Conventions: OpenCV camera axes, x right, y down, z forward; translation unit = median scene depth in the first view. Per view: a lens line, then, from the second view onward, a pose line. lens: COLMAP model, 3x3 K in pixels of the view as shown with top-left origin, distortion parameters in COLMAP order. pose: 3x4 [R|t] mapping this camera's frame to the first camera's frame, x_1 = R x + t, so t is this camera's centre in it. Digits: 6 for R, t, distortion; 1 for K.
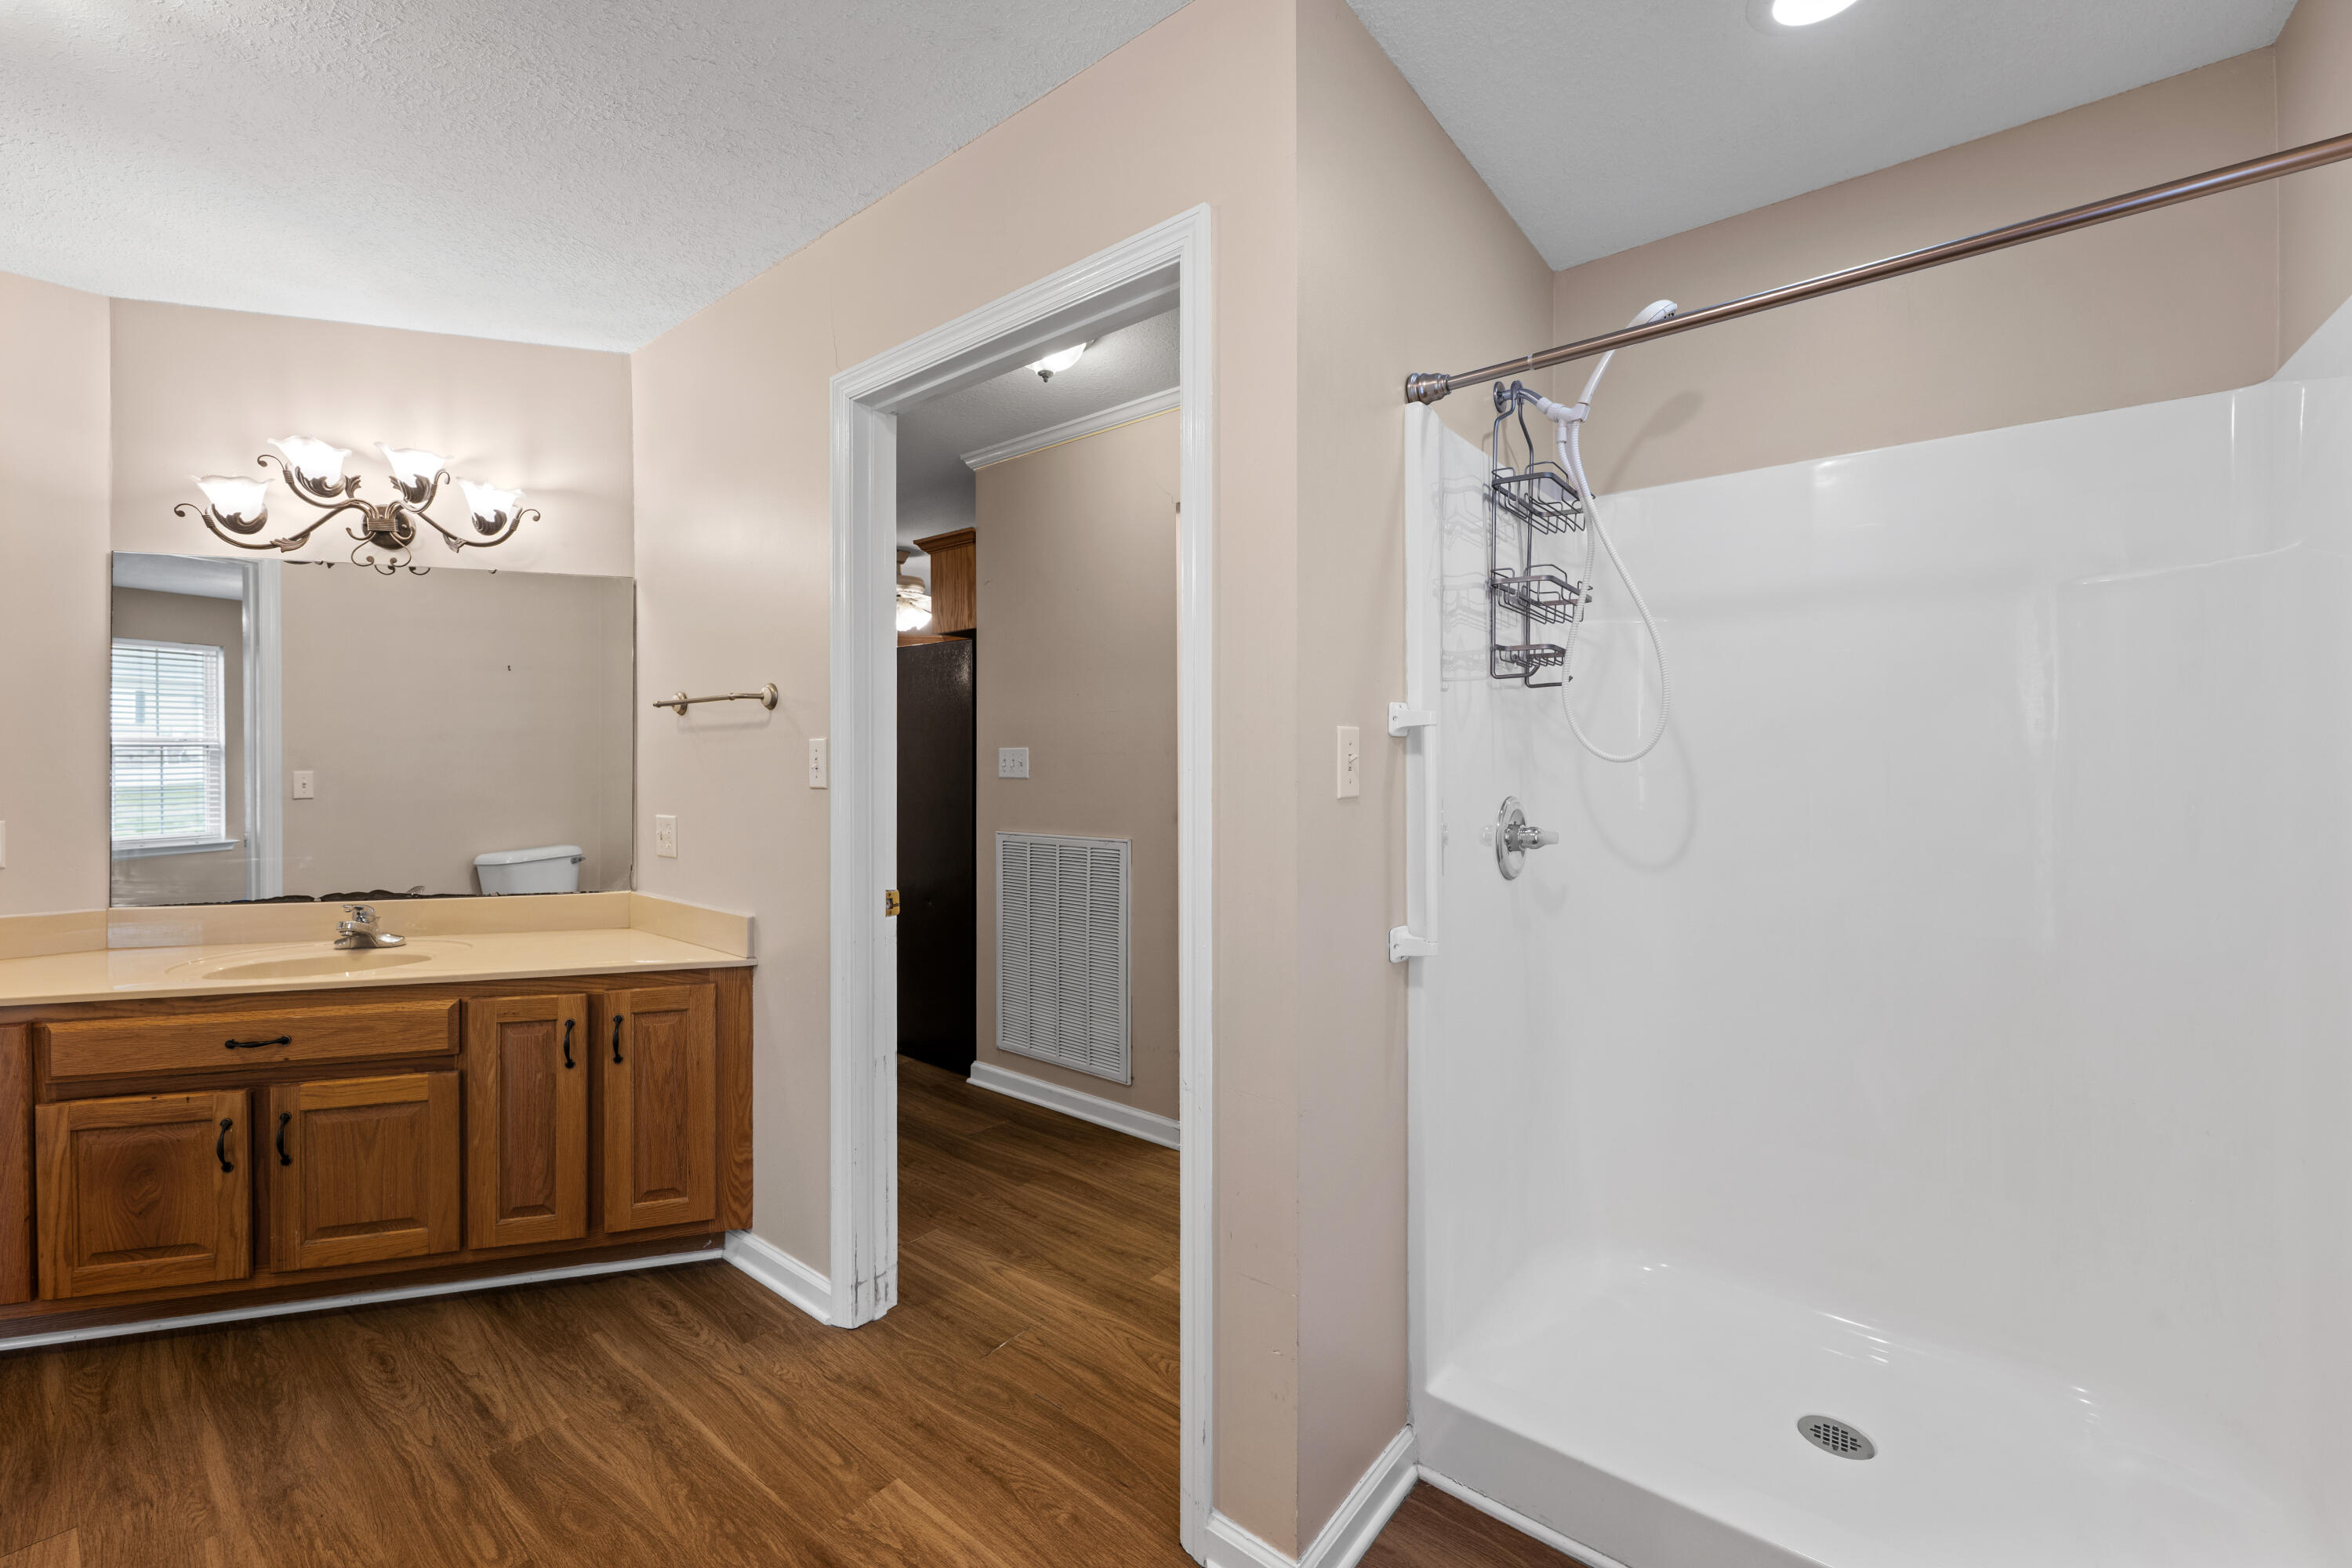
lens RADIAL K [[943.6, 0, 1171.3], [0, 943.6, 767.6], [0, 0, 1]] dist [-0.000536, 0.000249]
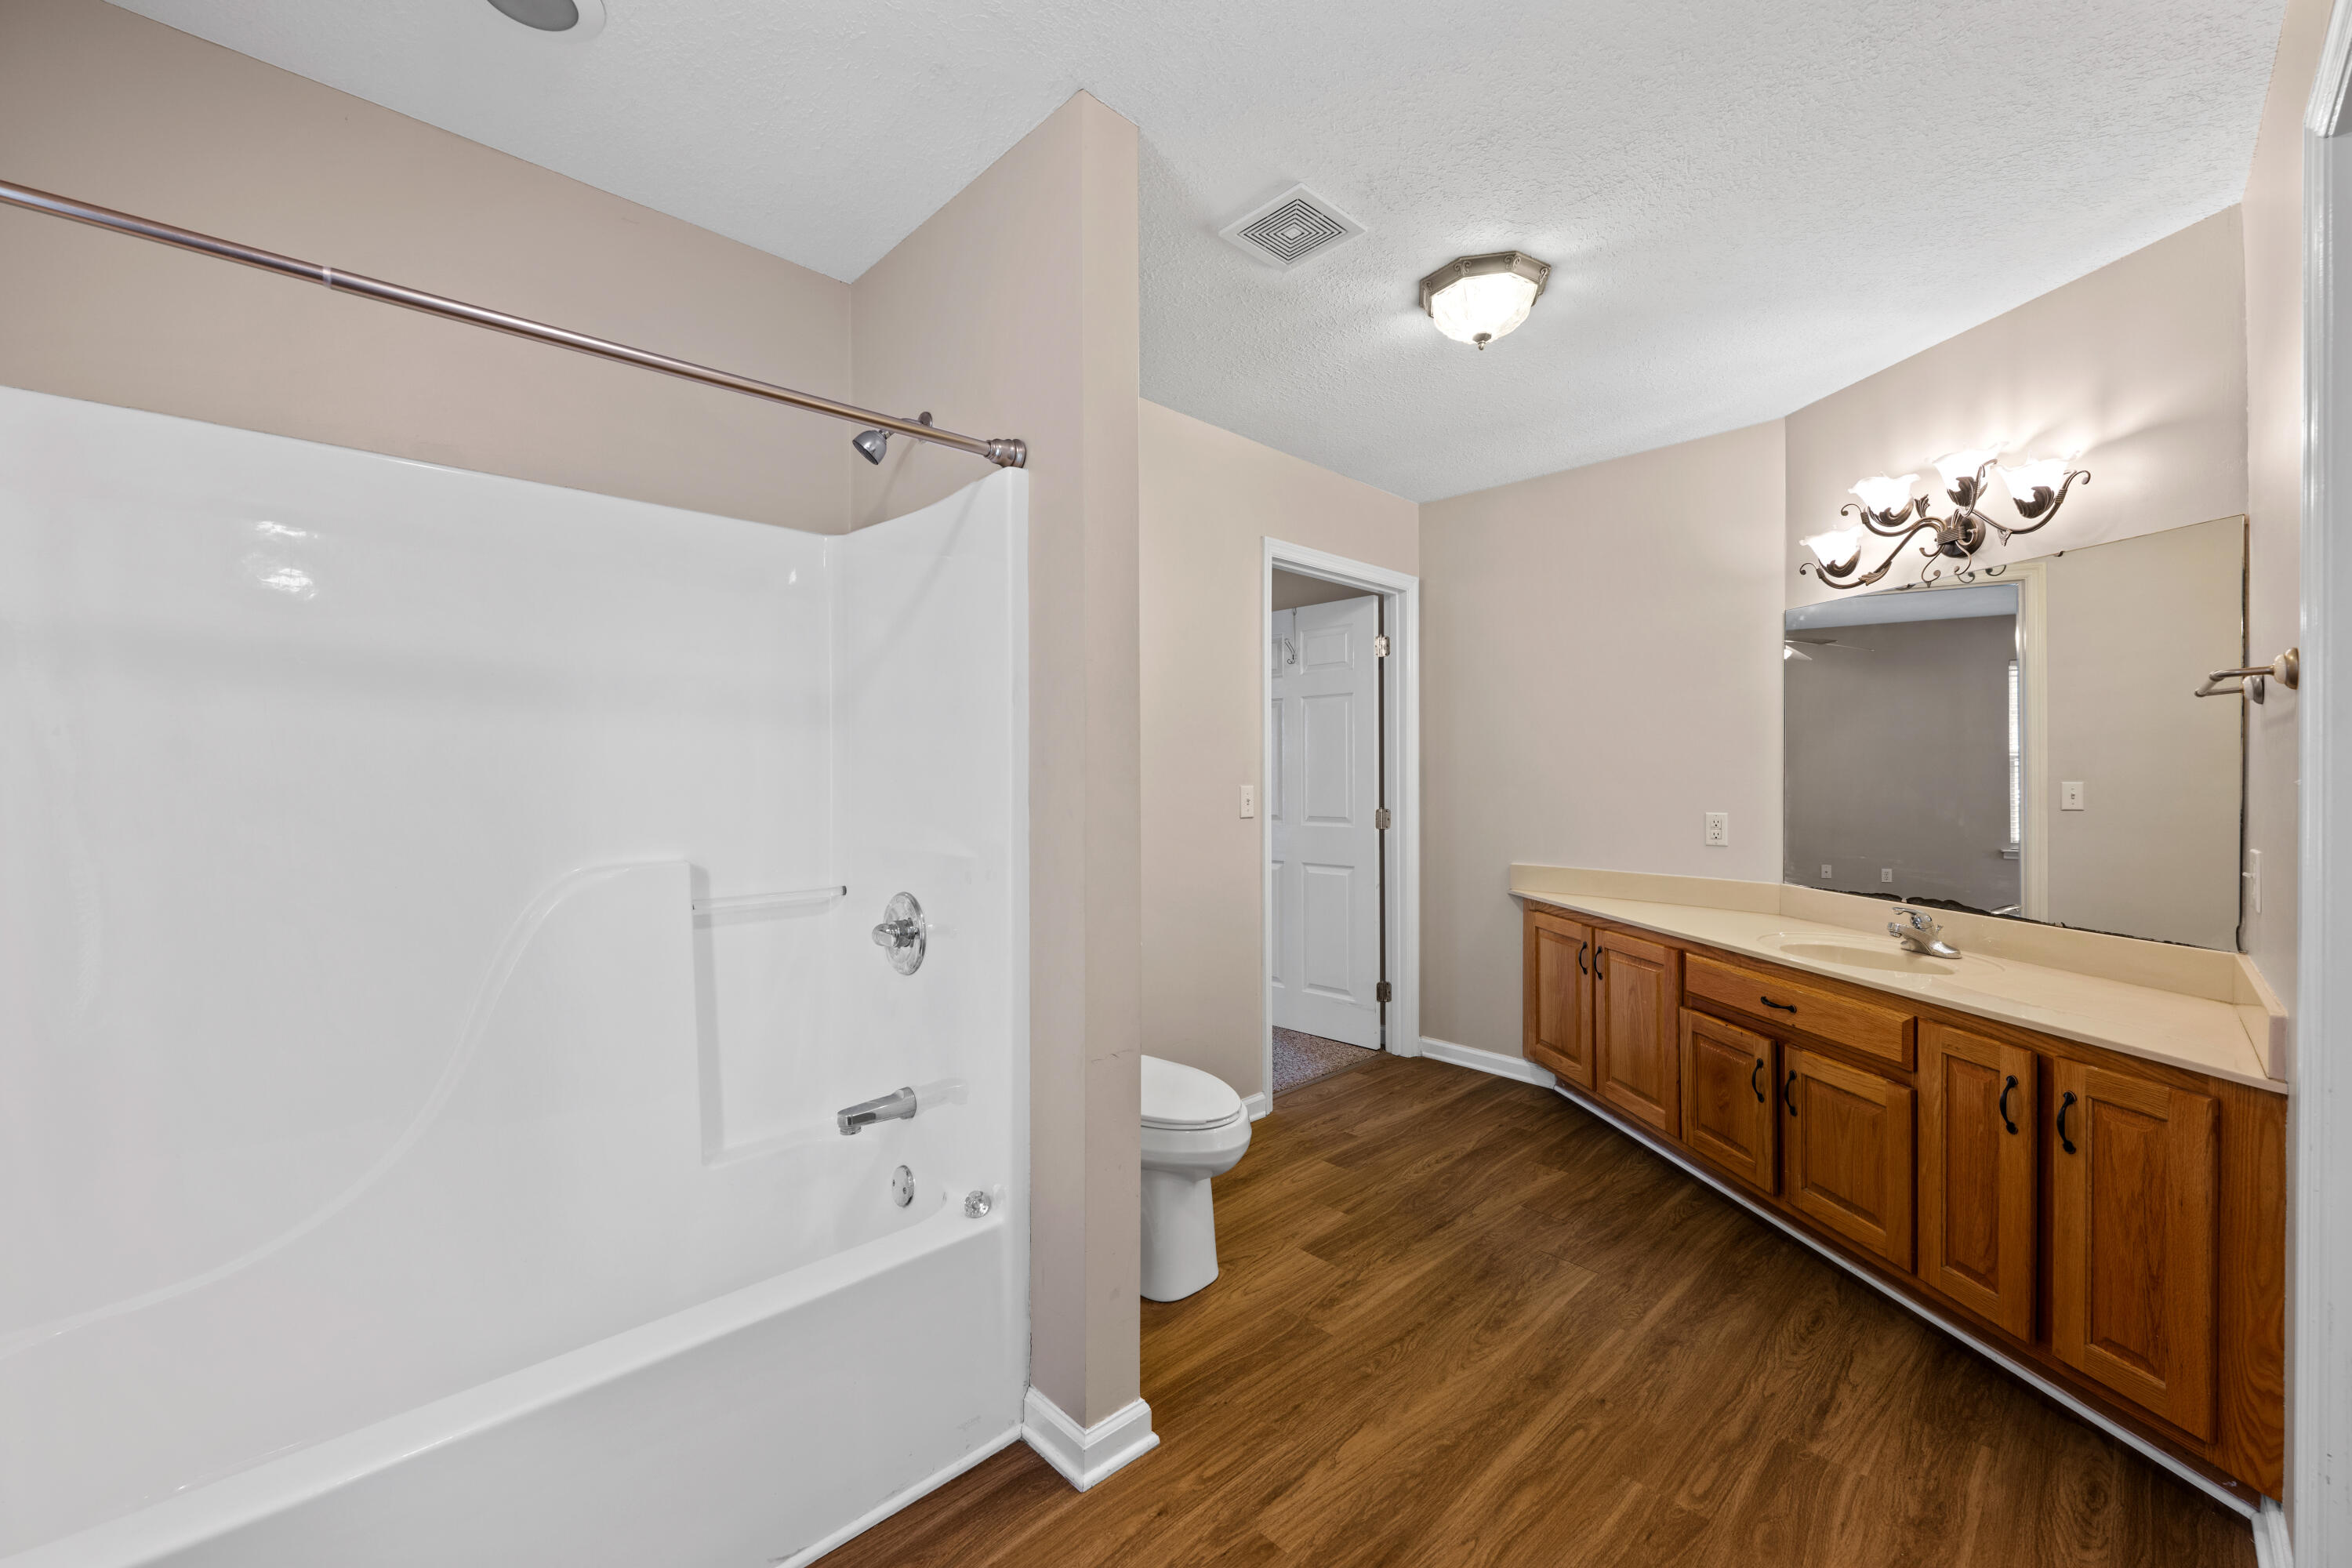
lens RADIAL K [[943.6, 0, 1174.9], [0, 943.6, 781.7], [0, 0, 1]] dist [-0.000536, 0.000249]
pose [[-0.141690, 0.010506, -0.989855, 0.179800], [-0.006243, 0.999914, 0.011506, -0.001840], [0.989891, 0.007810, -0.141612, 0.217285]]
